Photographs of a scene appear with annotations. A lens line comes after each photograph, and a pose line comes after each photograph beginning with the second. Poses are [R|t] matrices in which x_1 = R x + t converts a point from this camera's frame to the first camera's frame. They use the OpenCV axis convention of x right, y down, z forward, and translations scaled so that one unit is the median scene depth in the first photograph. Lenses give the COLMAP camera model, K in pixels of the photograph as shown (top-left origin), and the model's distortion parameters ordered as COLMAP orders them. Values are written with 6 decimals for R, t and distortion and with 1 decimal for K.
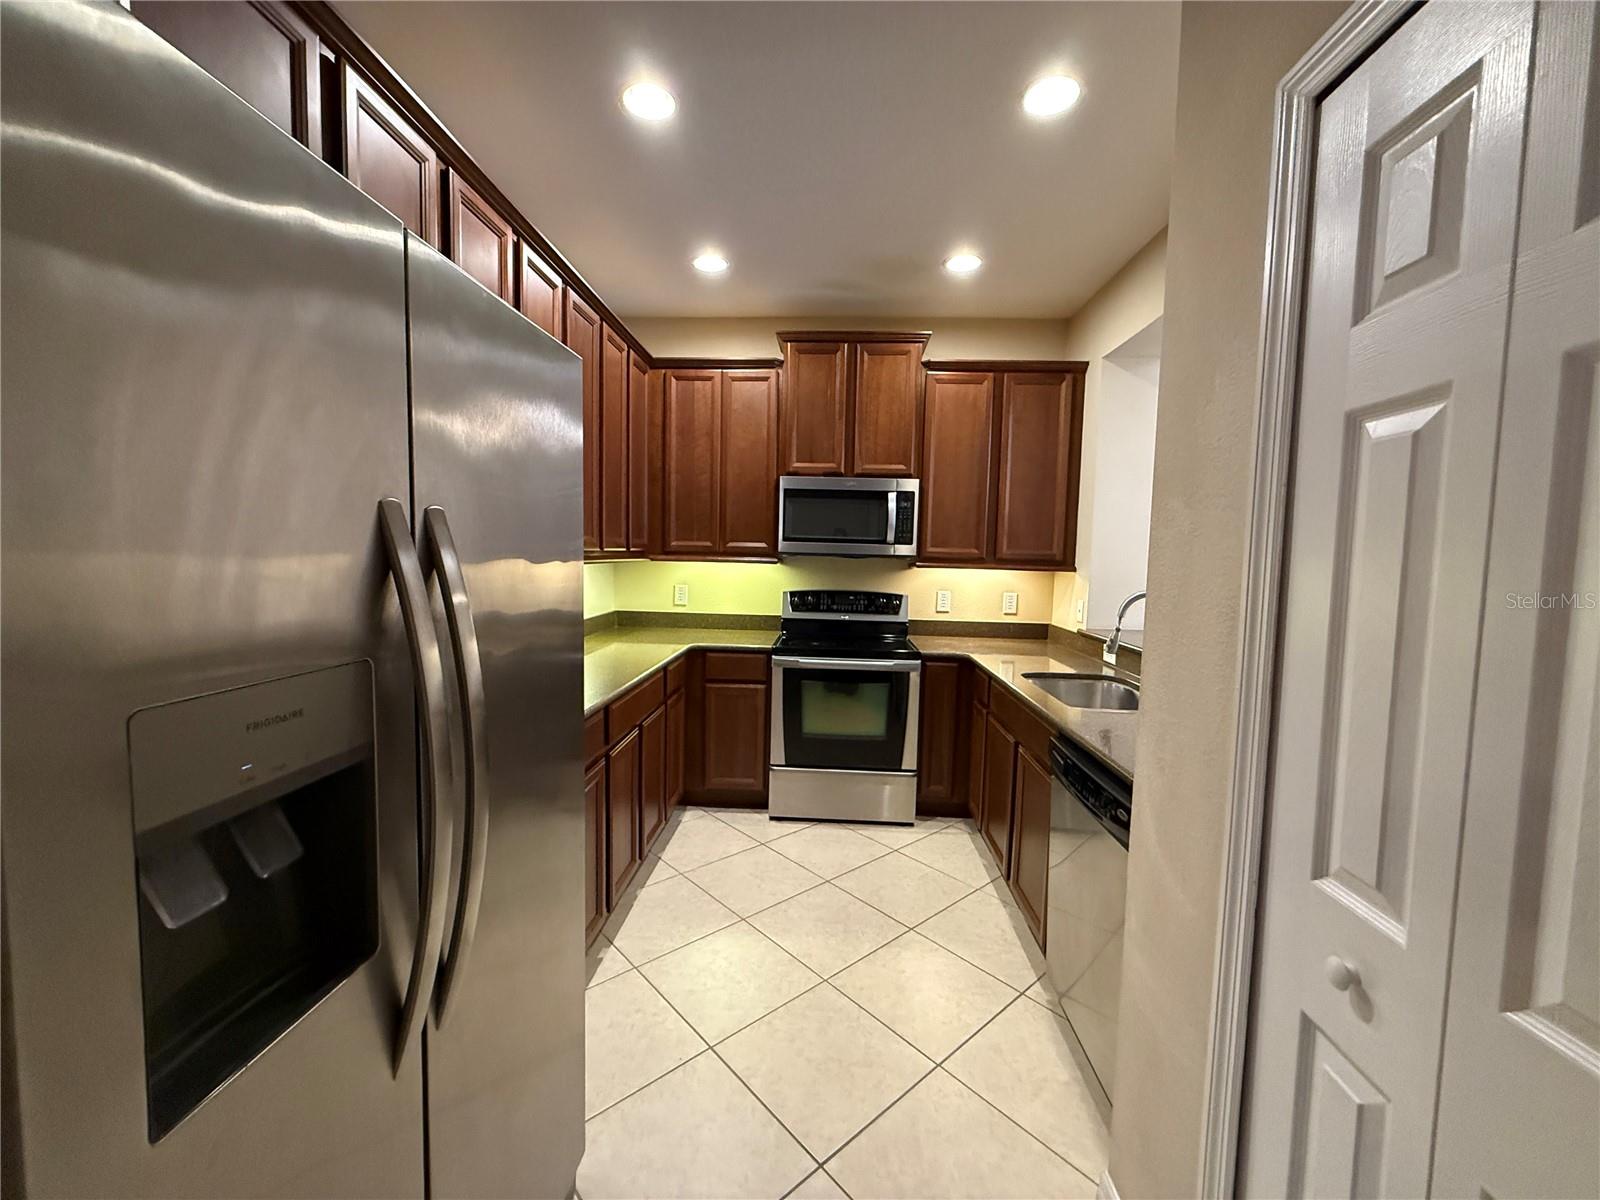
lens RADIAL K [[637.6, 0, 800.7], [0, 637.6, 597.2], [0, 0, 1]] dist [-0.000780, -0.001018]
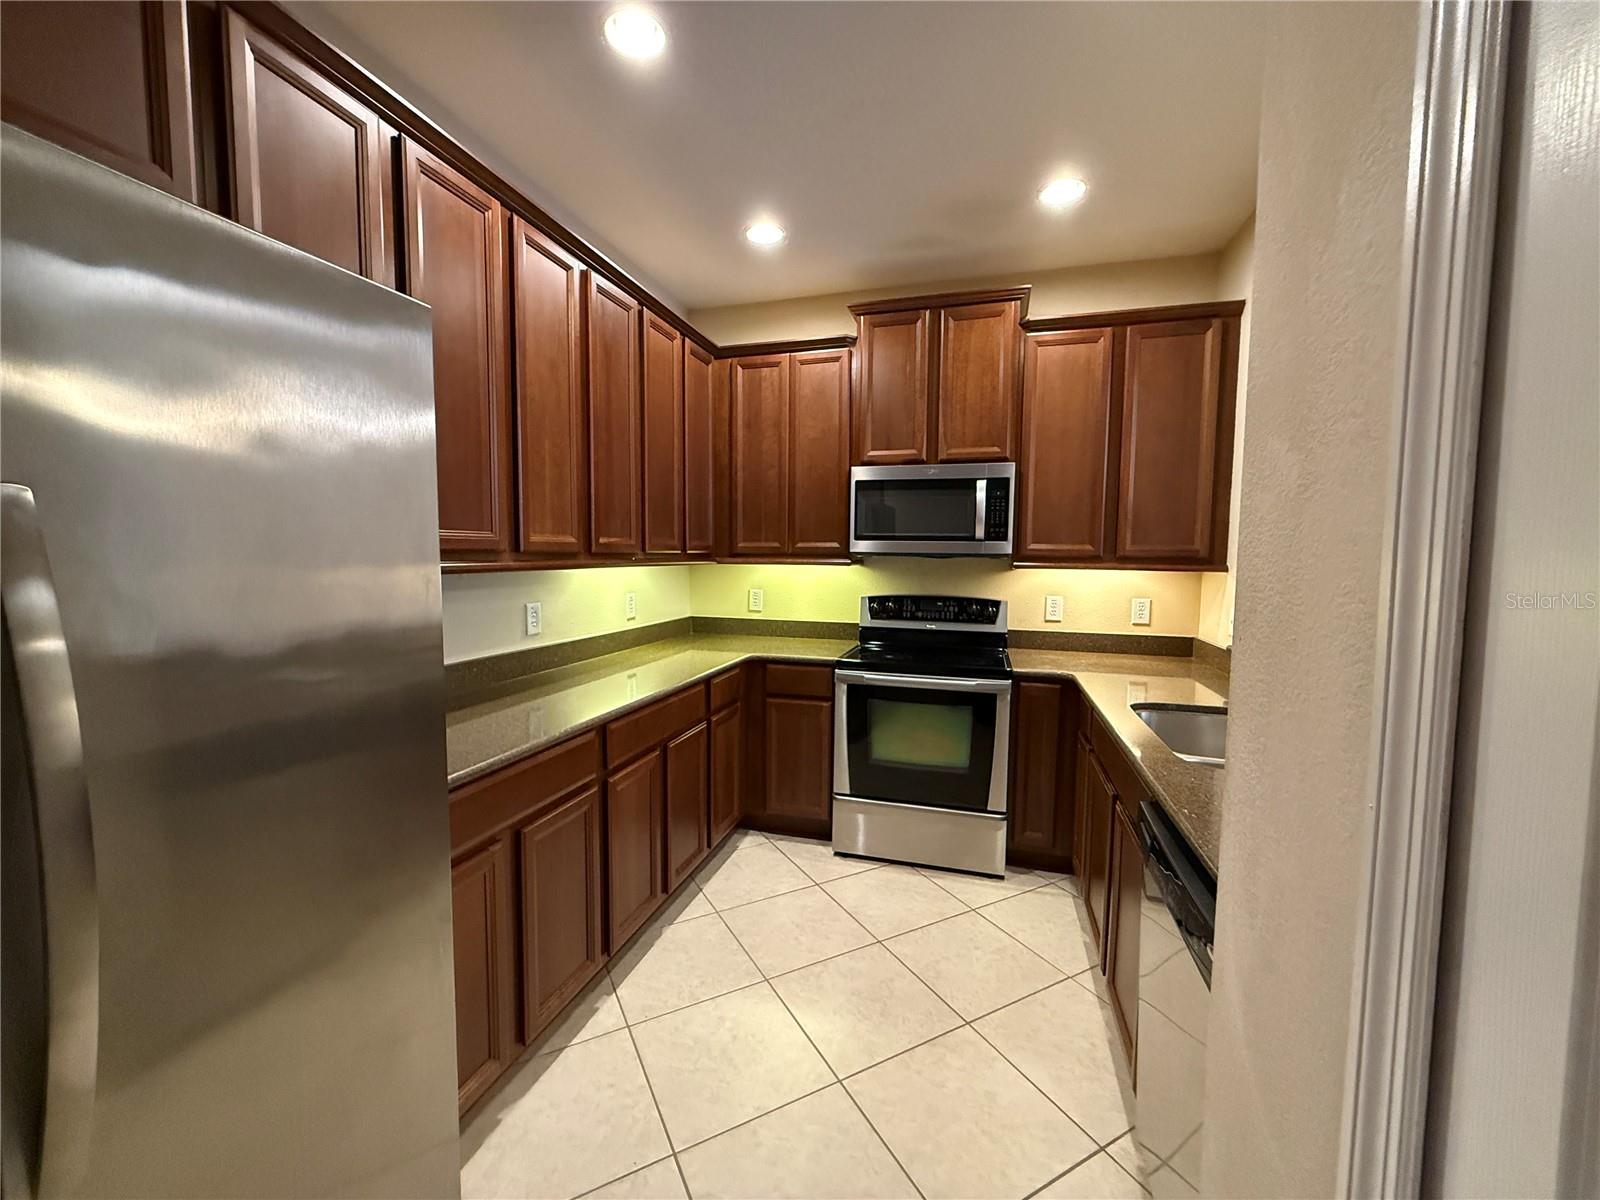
lens RADIAL K [[637.6, 0, 800.7], [0, 637.6, 597.2], [0, 0, 1]] dist [-0.000780, -0.001018]
pose [[0.972579, 0.001437, -0.232567, 0.106084], [-0.002811, 0.999981, -0.005576, -0.003056], [0.232554, 0.006077, 0.972564, 0.121292]]
